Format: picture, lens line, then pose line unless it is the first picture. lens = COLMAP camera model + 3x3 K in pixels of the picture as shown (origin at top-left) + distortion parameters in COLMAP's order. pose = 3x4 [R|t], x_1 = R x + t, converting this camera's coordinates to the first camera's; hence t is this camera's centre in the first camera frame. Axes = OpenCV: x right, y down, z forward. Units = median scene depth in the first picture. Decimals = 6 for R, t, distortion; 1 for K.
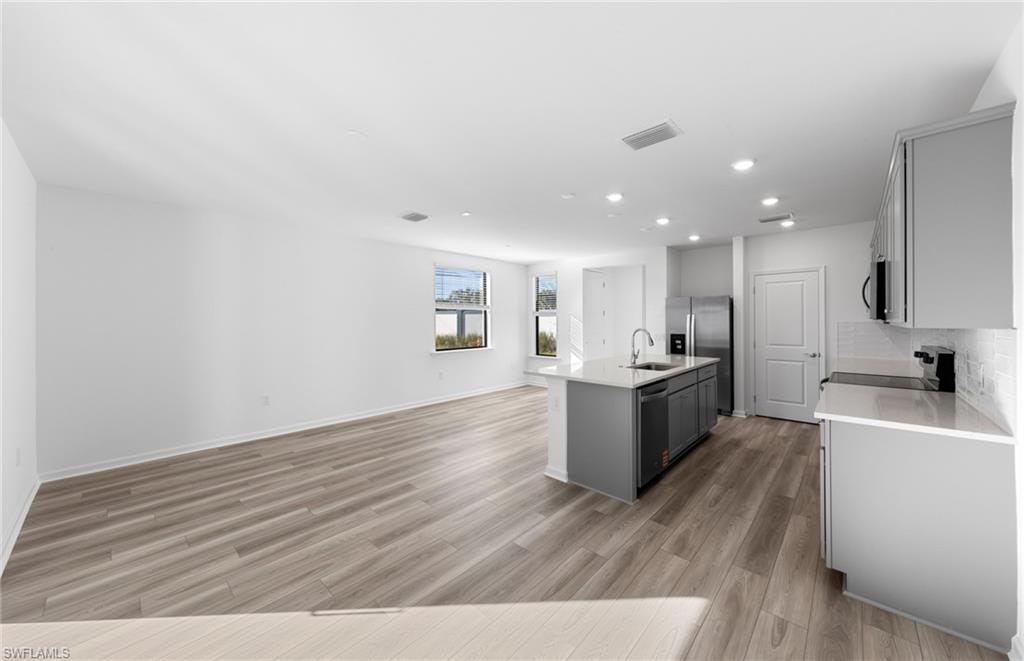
lens RADIAL K [[365.0, 0, 510.7], [0, 365.0, 316.1], [0, 0, 1]] dist [0.003318, -0.000227]
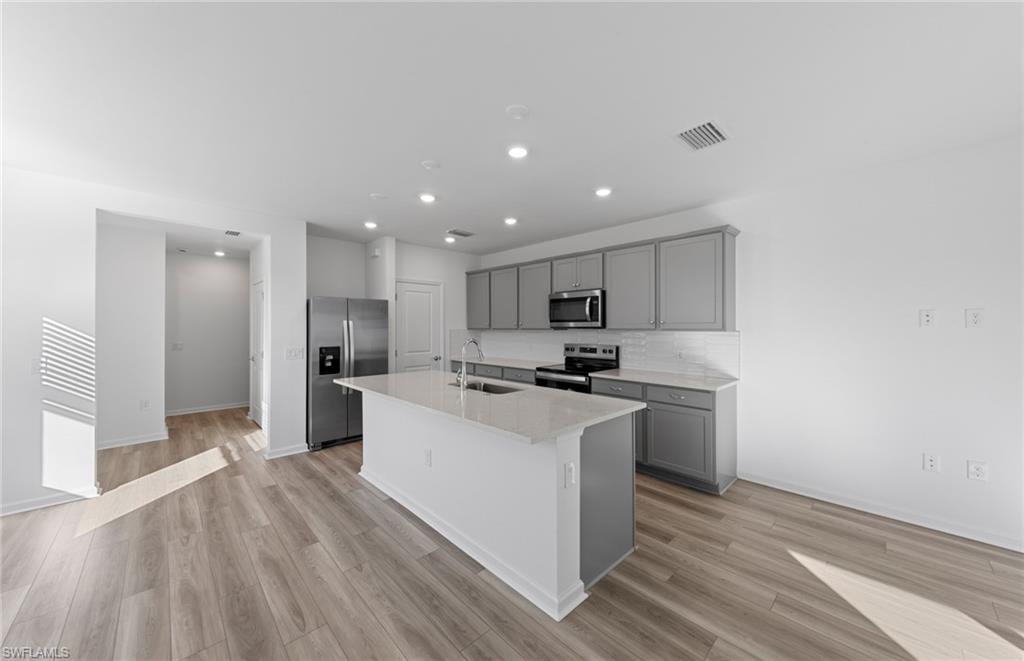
lens RADIAL K [[365.0, 0, 509.8], [0, 365.0, 323.7], [0, 0, 1]] dist [0.003318, -0.000227]
pose [[0.062596, 0.013594, 0.997946, -0.481898], [-0.010638, 0.999860, -0.012952, 0.016621], [-0.997982, -0.009806, 0.062731, 1.141353]]
